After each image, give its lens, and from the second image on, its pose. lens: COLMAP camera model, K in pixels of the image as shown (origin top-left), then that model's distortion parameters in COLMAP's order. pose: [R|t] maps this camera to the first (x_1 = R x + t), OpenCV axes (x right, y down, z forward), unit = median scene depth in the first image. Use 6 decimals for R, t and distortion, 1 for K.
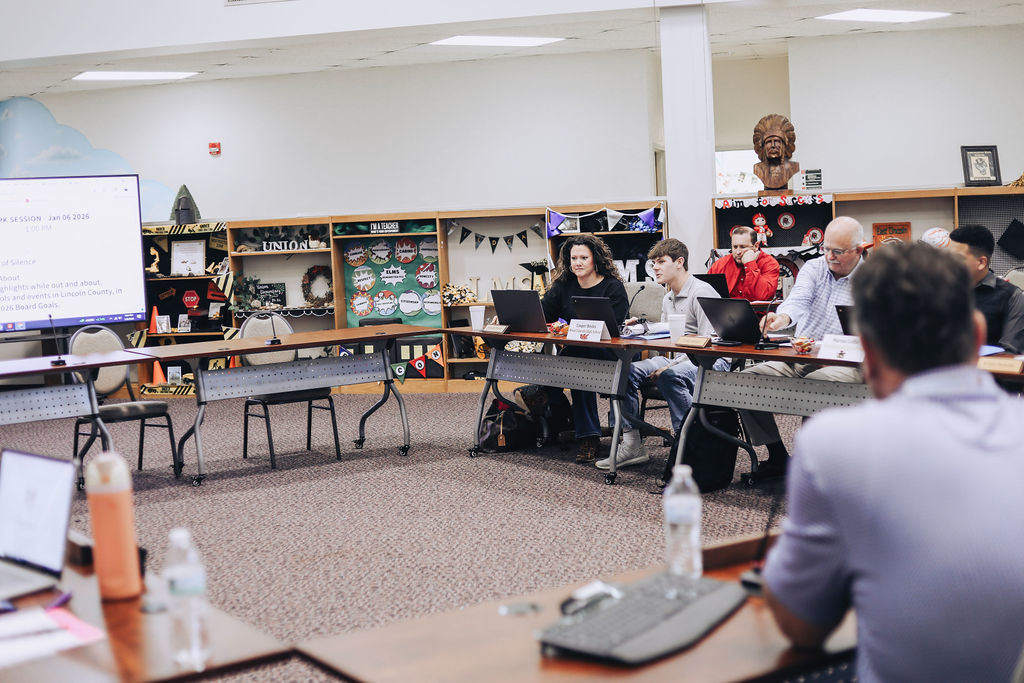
lens RADIAL K [[1485.3, 0, 512.0], [0, 1485.3, 341.5], [0, 0, 1]] dist [-0.087541, -0.100468]
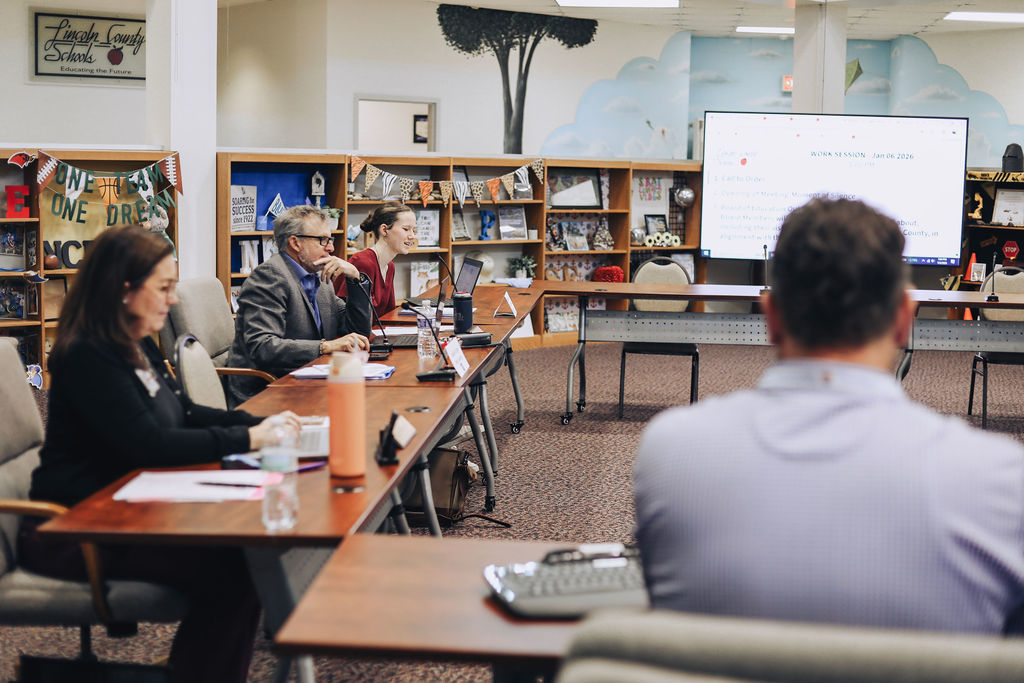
lens RADIAL K [[1485.3, 0, 512.0], [0, 1485.3, 341.5], [0, 0, 1]] dist [-0.087541, -0.100468]
pose [[0.784963, 0.135160, -0.604620, 0.128881], [-0.110673, 0.990807, 0.077806, -0.008563], [0.609578, 0.005840, 0.792705, 0.041808]]
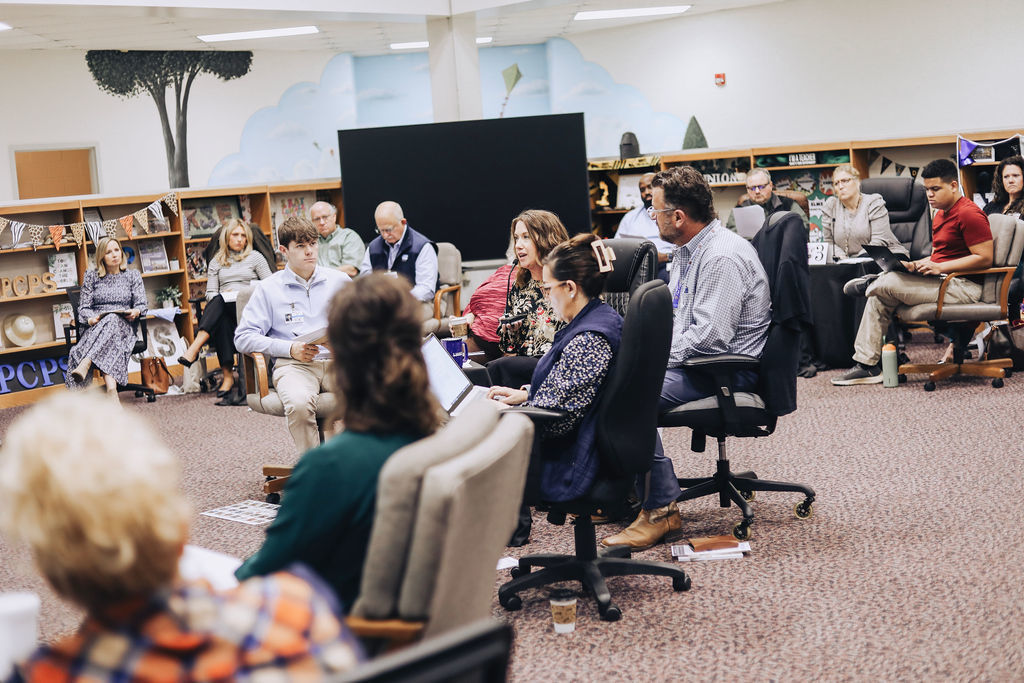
lens RADIAL K [[1485.3, 0, 512.0], [0, 1485.3, 341.5], [0, 0, 1]] dist [-0.087541, -0.100468]
pose [[0.870181, 0.035975, -0.491417, 0.242692], [-0.007970, 0.998228, 0.058963, -0.013360], [0.492668, -0.047392, 0.868926, 0.056255]]
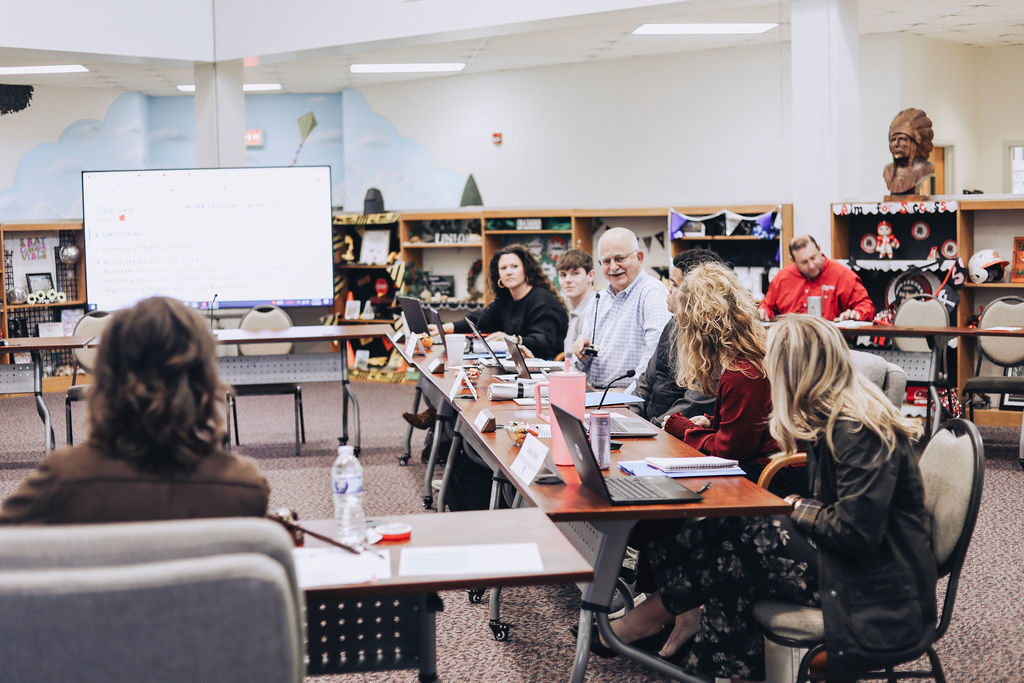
lens RADIAL K [[1485.3, 0, 512.0], [0, 1485.3, 341.5], [0, 0, 1]] dist [-0.087541, -0.100468]
pose [[0.898491, 0.063100, -0.434434, 0.352744], [-0.056851, 0.998007, 0.027378, -0.026839], [0.435296, 0.000099, 0.900287, 0.117272]]
